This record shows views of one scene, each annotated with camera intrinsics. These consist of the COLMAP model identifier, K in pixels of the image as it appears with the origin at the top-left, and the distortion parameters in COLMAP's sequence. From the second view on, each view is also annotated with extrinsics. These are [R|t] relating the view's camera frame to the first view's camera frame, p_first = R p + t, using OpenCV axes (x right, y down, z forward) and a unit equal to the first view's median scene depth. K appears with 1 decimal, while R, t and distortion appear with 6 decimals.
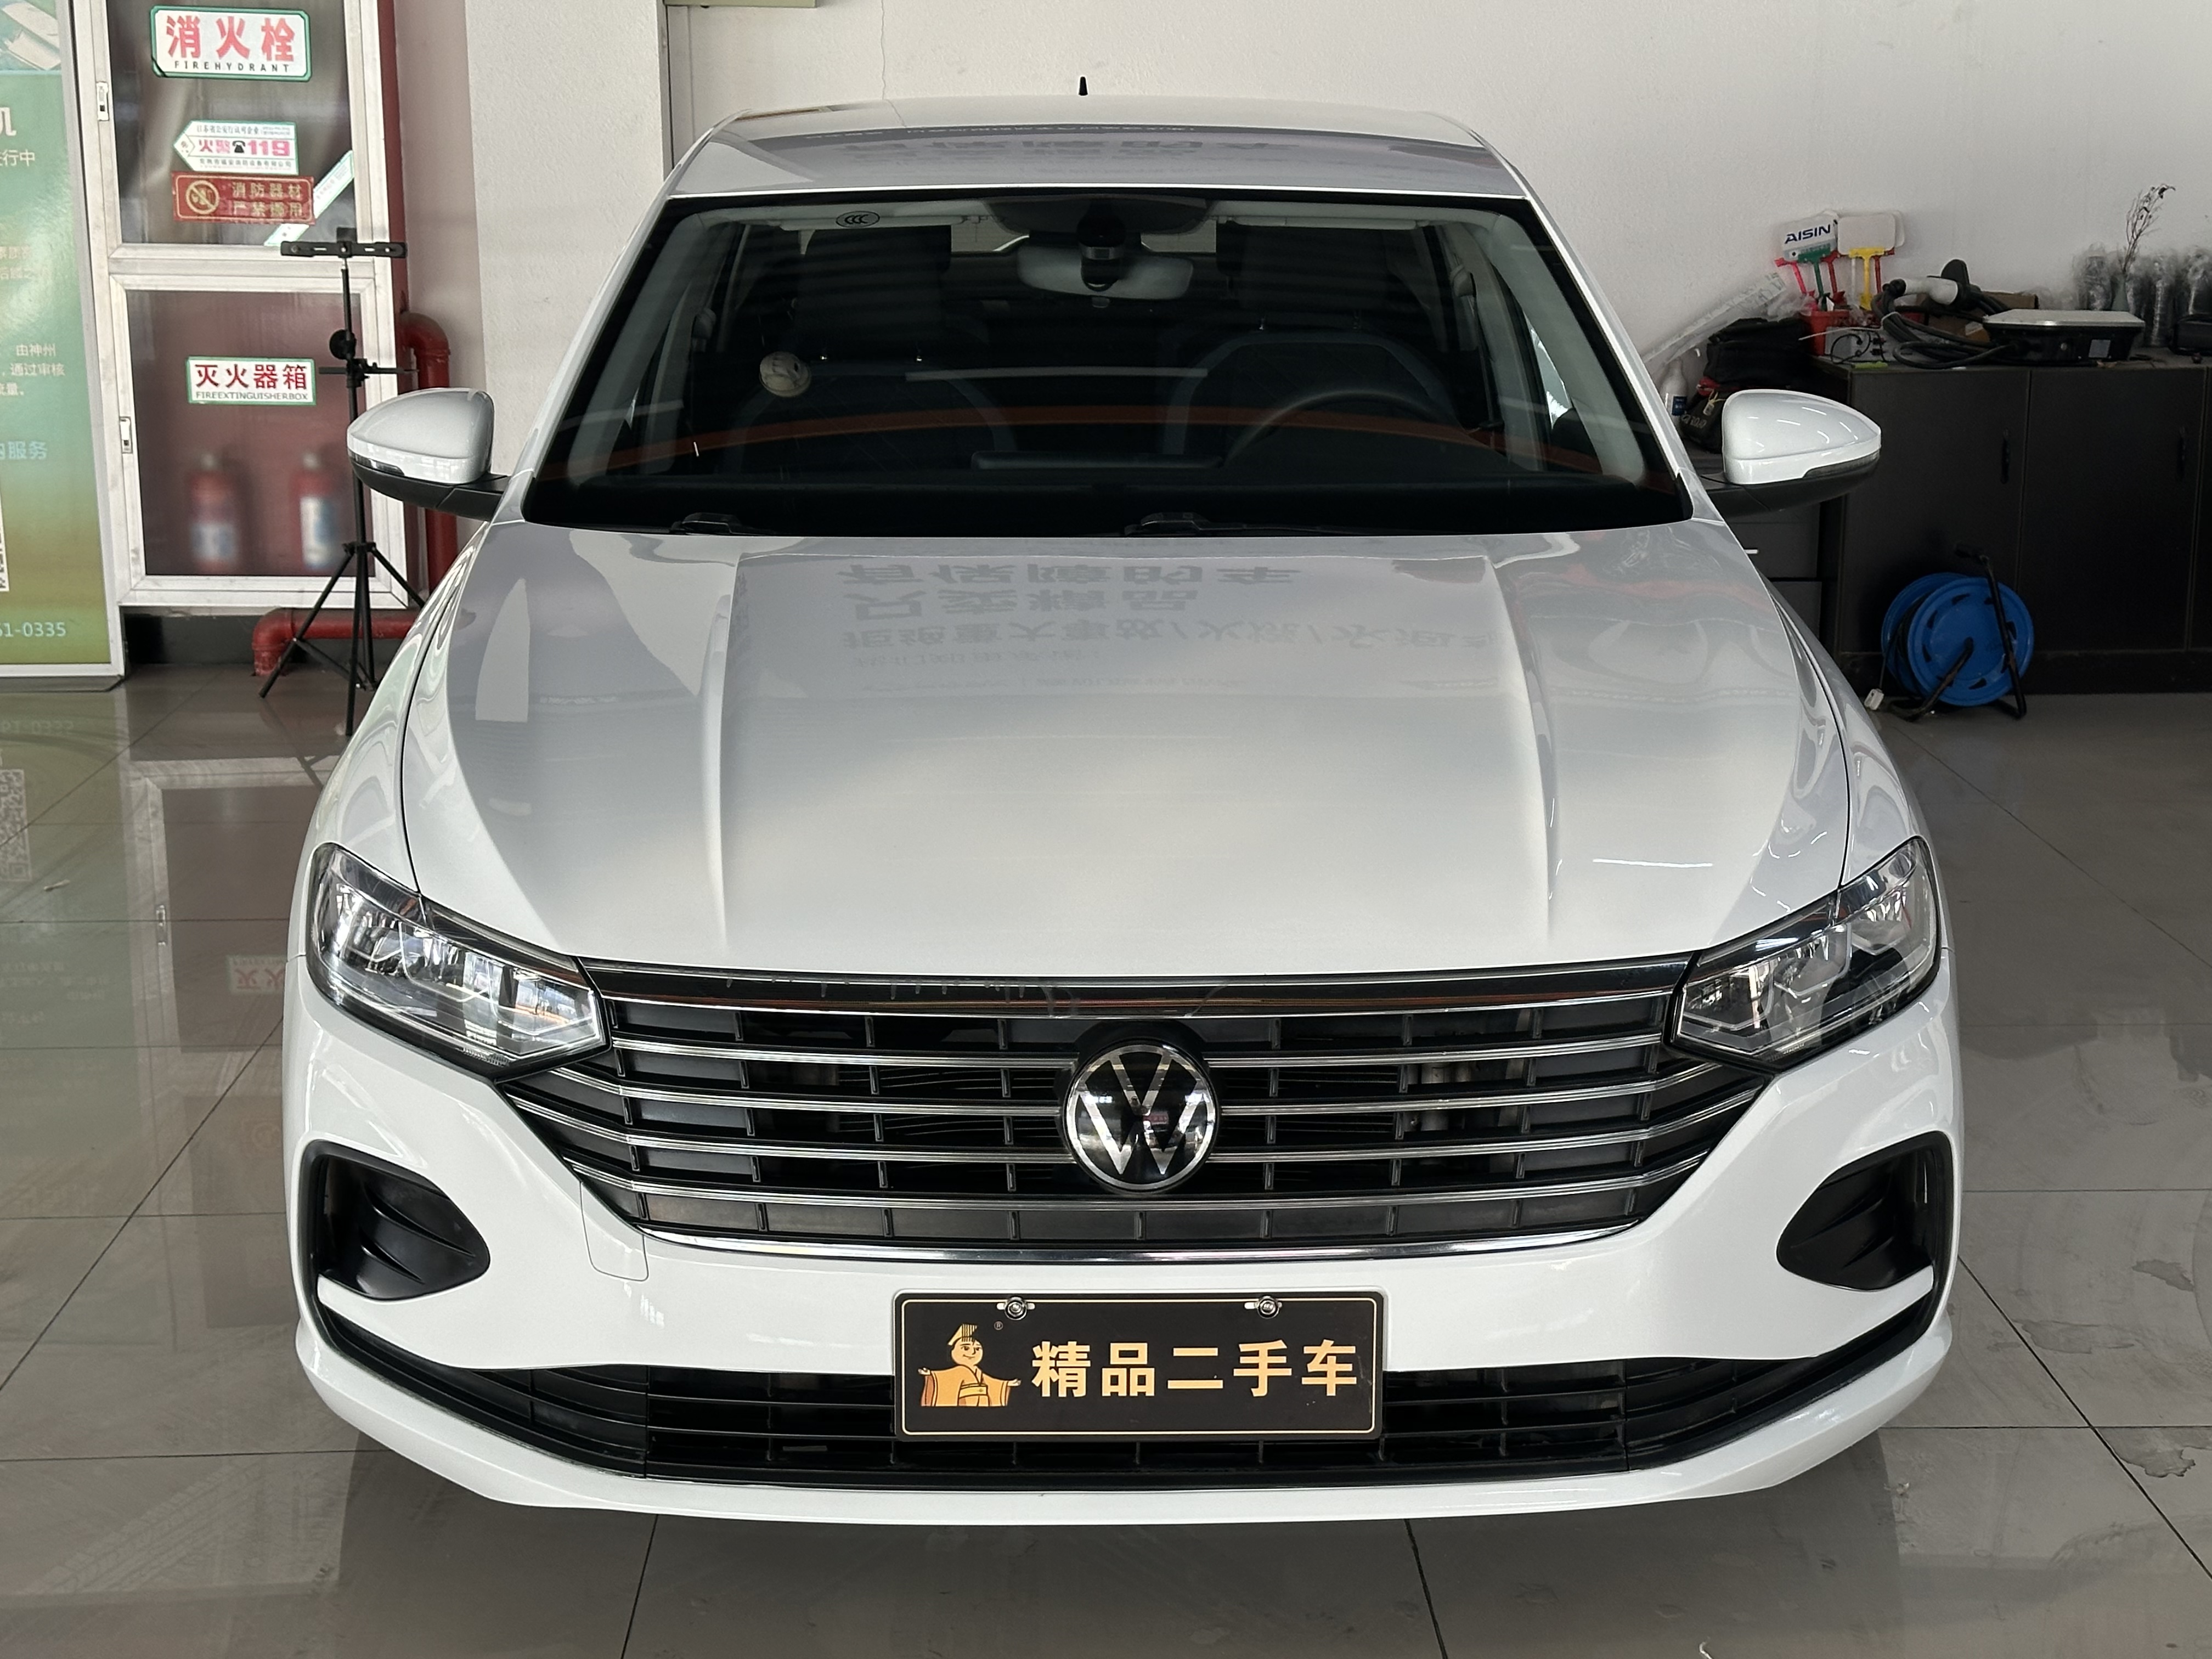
lens RADIAL K [[3416.8, 0, 1093.8], [0, 3416.8, 829.6], [0, 0, 1]] dist [0.196927, 0.000000]
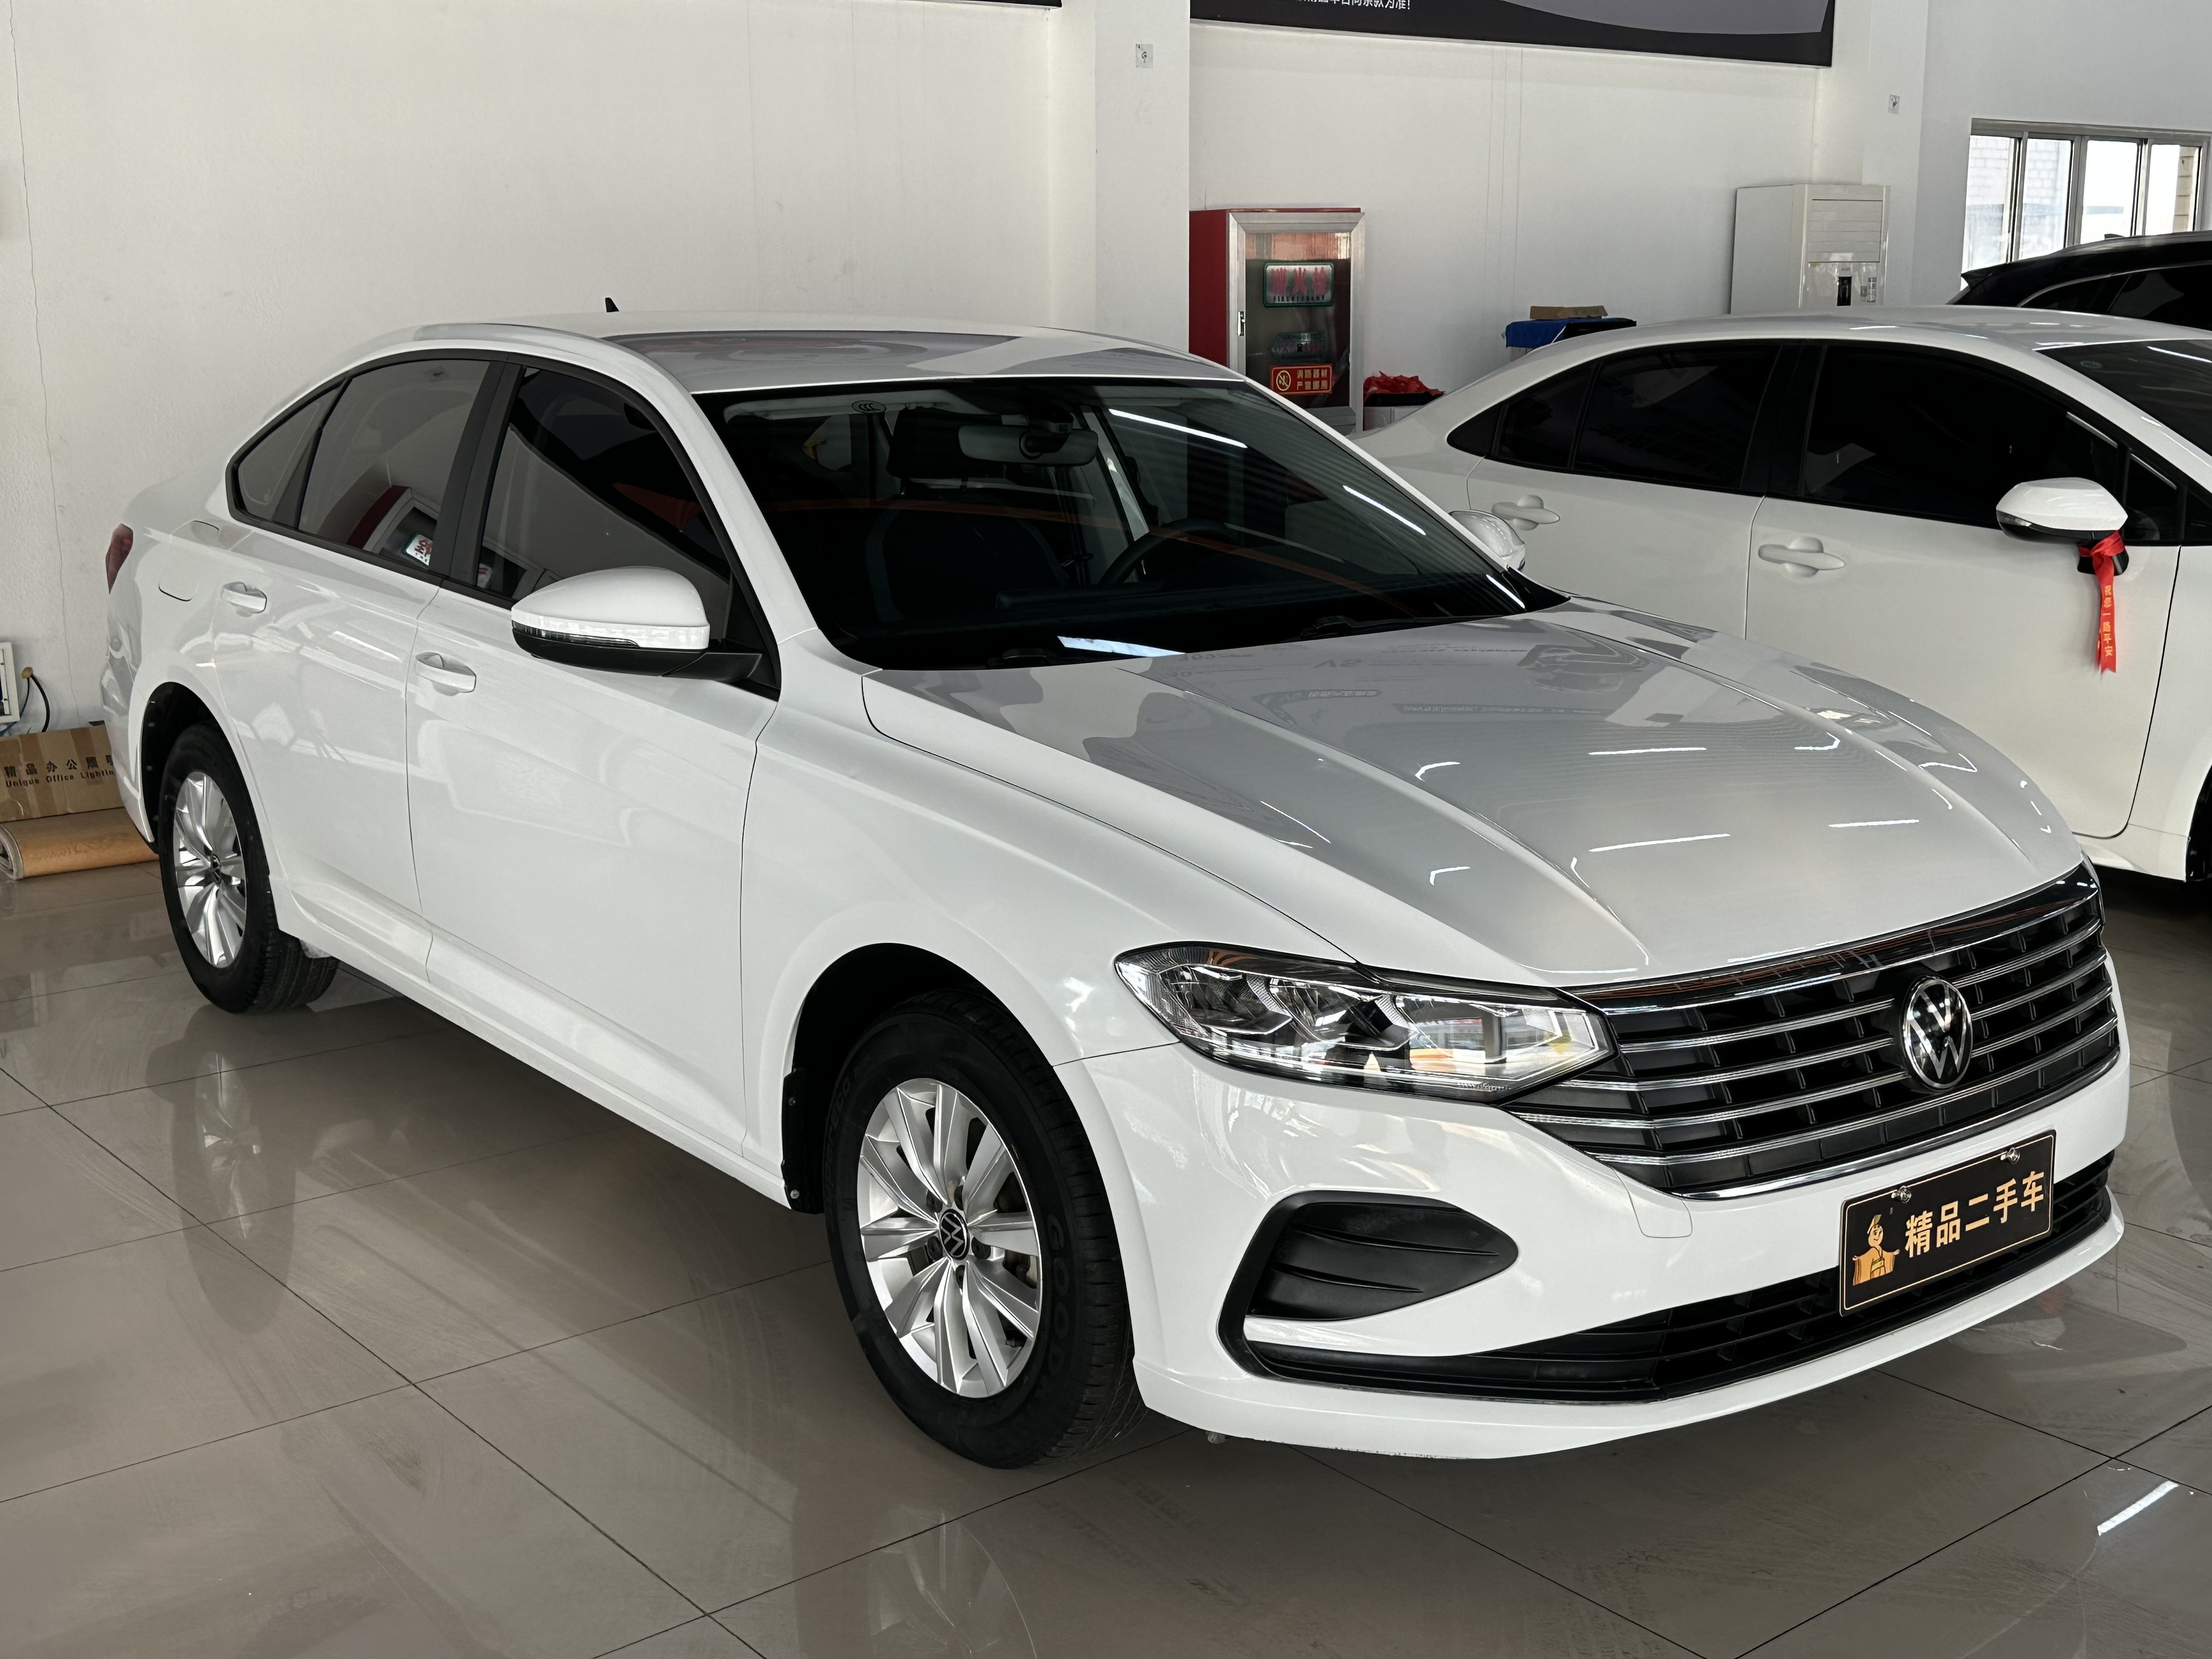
lens RADIAL K [[2520.9, 0, 1101.5], [0, 2520.9, 838.5], [0, 0, 1]] dist [0.124588, 0.000000]
pose [[0.799204, -0.130576, 0.586705, -0.810265], [0.139582, 0.989752, 0.030141, -0.065032], [-0.584628, 0.057805, 0.809240, 0.382053]]
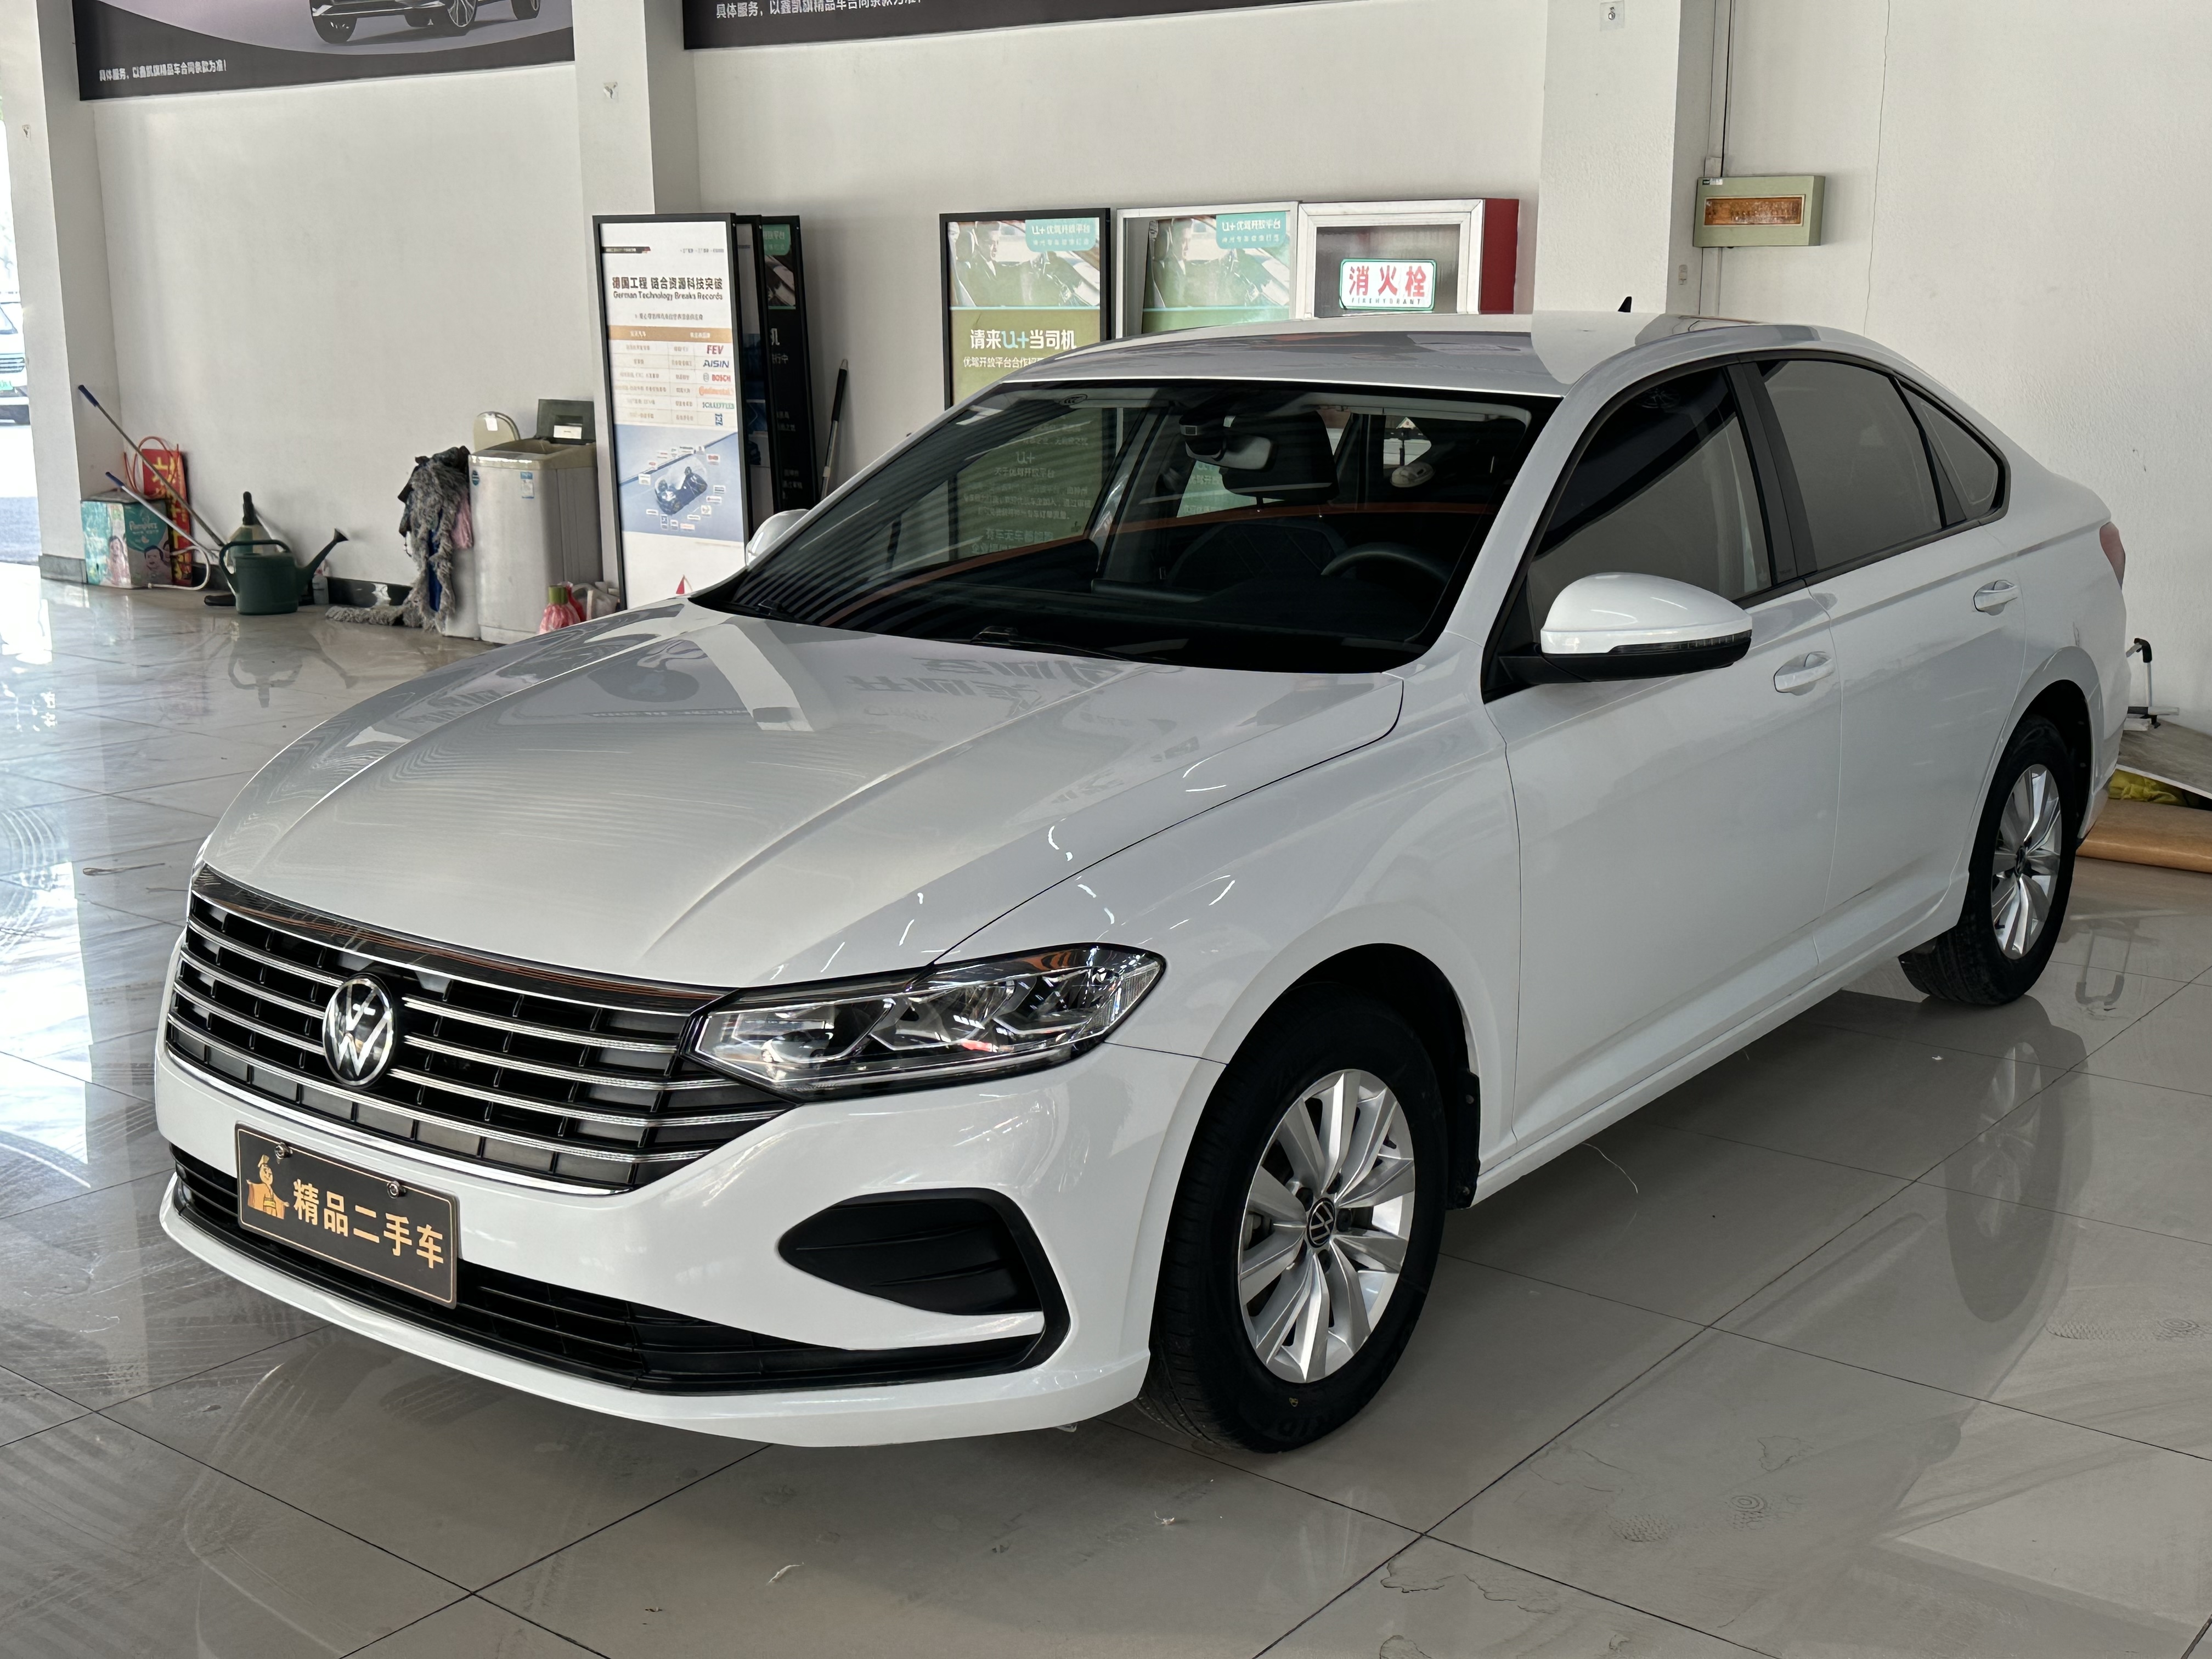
lens RADIAL K [[2520.9, 0, 1095.4], [0, 2520.9, 815.1], [0, 0, 1]] dist [0.124588, 0.000000]
pose [[0.755884, 0.128735, -0.641924, 0.877465], [-0.141241, 0.989454, 0.032116, -0.076856], [0.639289, 0.066390, 0.766095, 0.397480]]
